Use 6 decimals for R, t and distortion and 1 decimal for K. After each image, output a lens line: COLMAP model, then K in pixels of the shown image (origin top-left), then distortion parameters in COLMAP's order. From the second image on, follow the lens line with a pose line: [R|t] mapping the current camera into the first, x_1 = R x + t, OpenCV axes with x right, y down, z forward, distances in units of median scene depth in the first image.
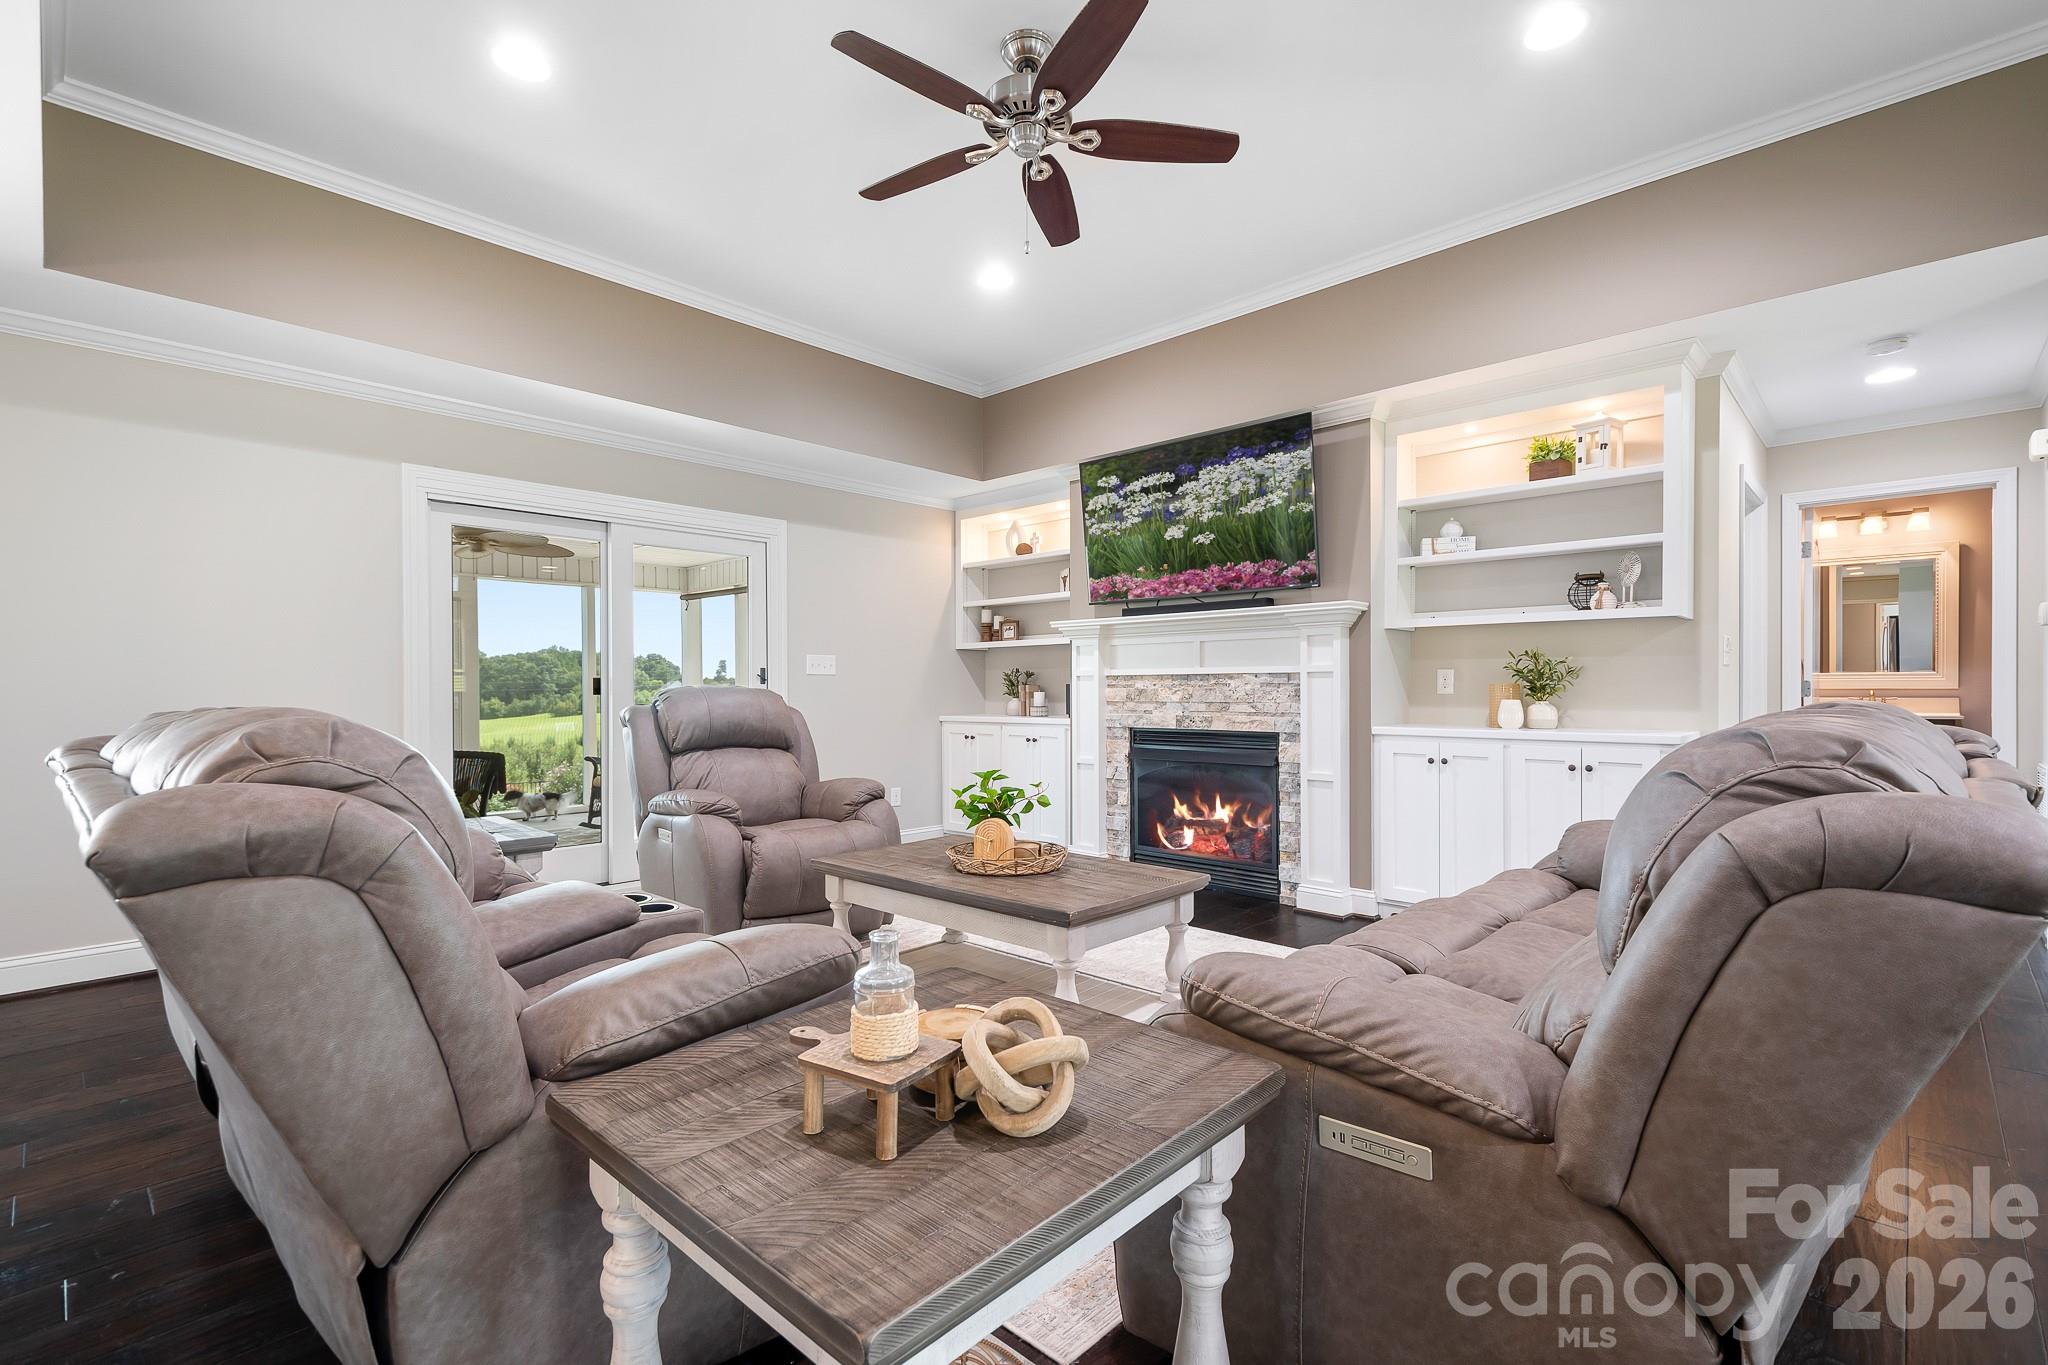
lens RADIAL K [[923.3, 0, 1017.9], [0, 923.3, 680.1], [0, 0, 1]] dist [0.006967, -0.002678]
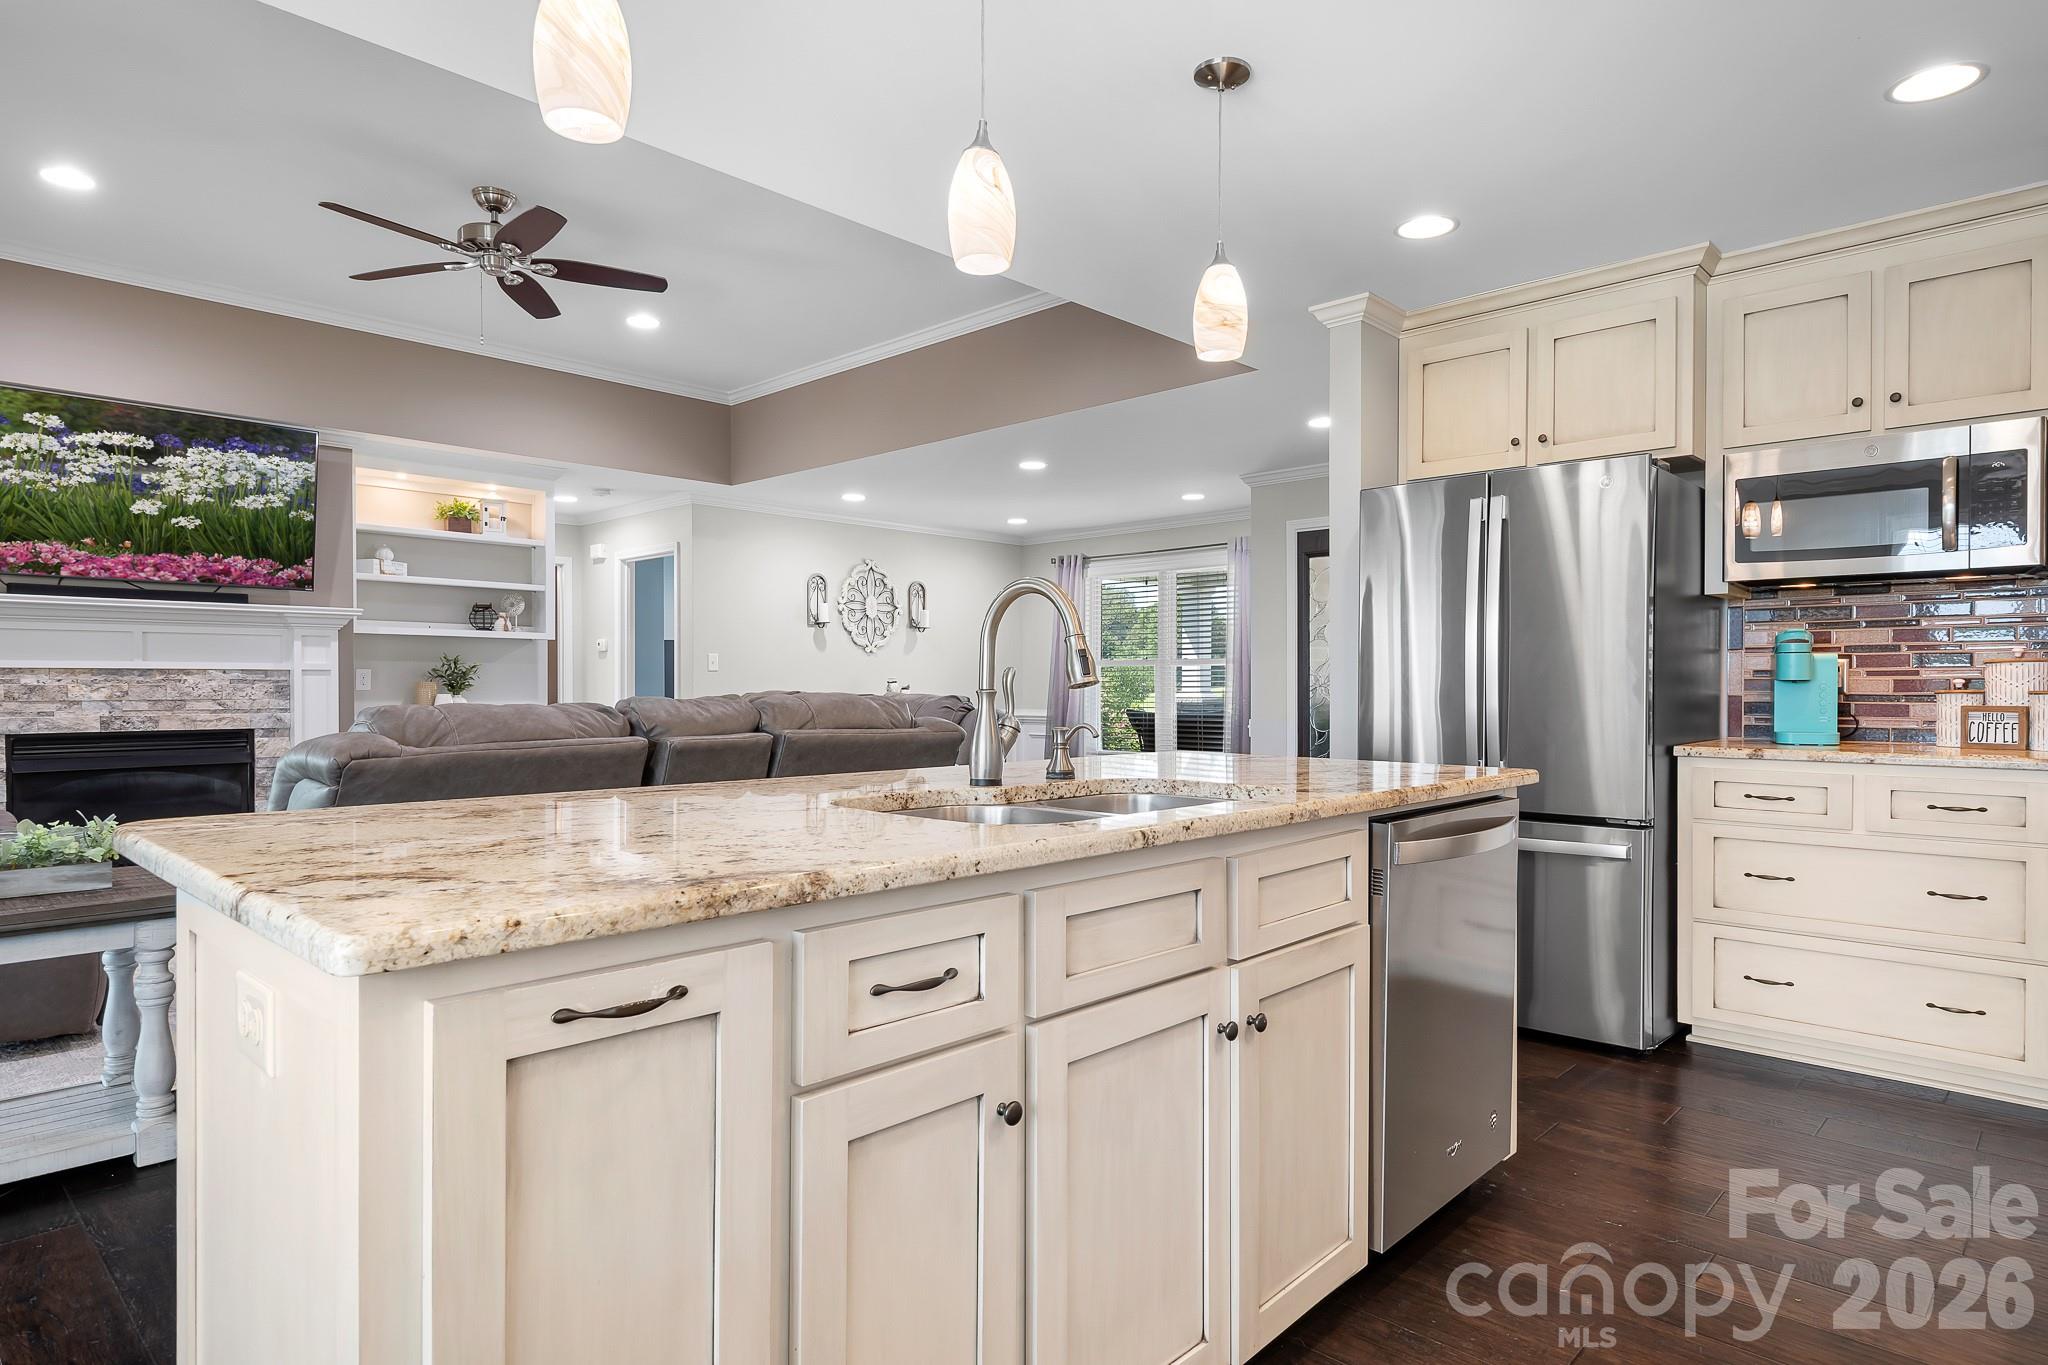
lens RADIAL K [[1126.8, 0, 1016.6], [0, 1126.8, 681.2], [0, 0, 1]] dist [0.000114, -0.003824]
pose [[-0.042849, 0.008882, 0.999042, -1.016683], [-0.007878, 0.999926, -0.009228, 0.009790], [-0.999050, -0.008266, -0.042776, 0.232120]]
